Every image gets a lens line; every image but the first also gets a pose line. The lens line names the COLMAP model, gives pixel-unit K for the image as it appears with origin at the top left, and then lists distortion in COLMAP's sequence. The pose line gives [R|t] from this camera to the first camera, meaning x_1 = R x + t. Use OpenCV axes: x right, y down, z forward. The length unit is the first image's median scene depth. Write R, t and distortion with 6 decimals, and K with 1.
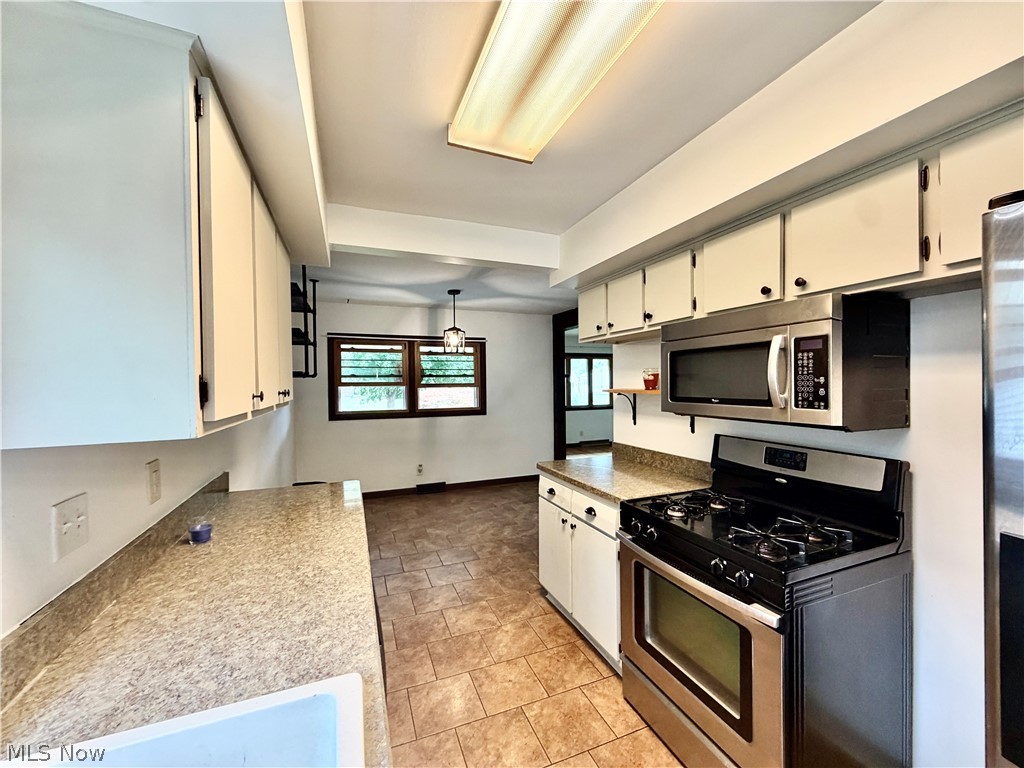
lens RADIAL K [[408.4, 0, 505.6], [0, 408.4, 388.4], [0, 0, 1]] dist [0.004420, 0.000154]
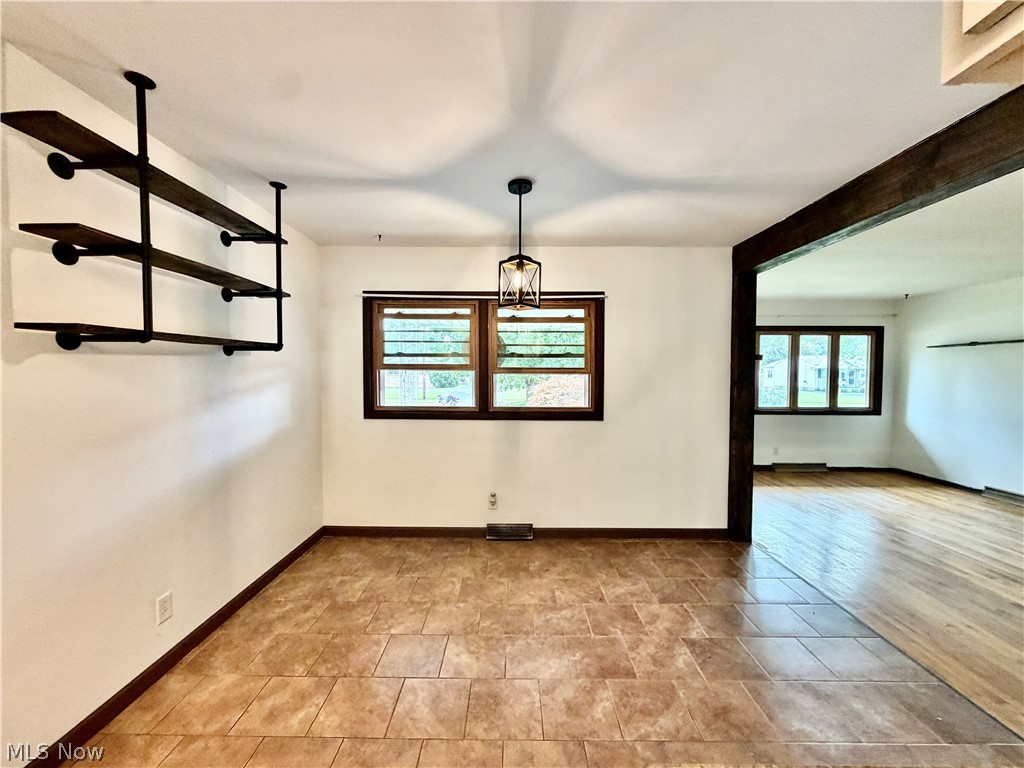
lens RADIAL K [[408.4, 0, 514.0], [0, 408.4, 384.5], [0, 0, 1]] dist [0.004420, 0.000154]
pose [[0.933511, 0.025361, -0.357651, 0.046192], [-0.020052, 0.999627, 0.018544, 0.003261], [0.357988, -0.010139, 0.933671, 0.420671]]
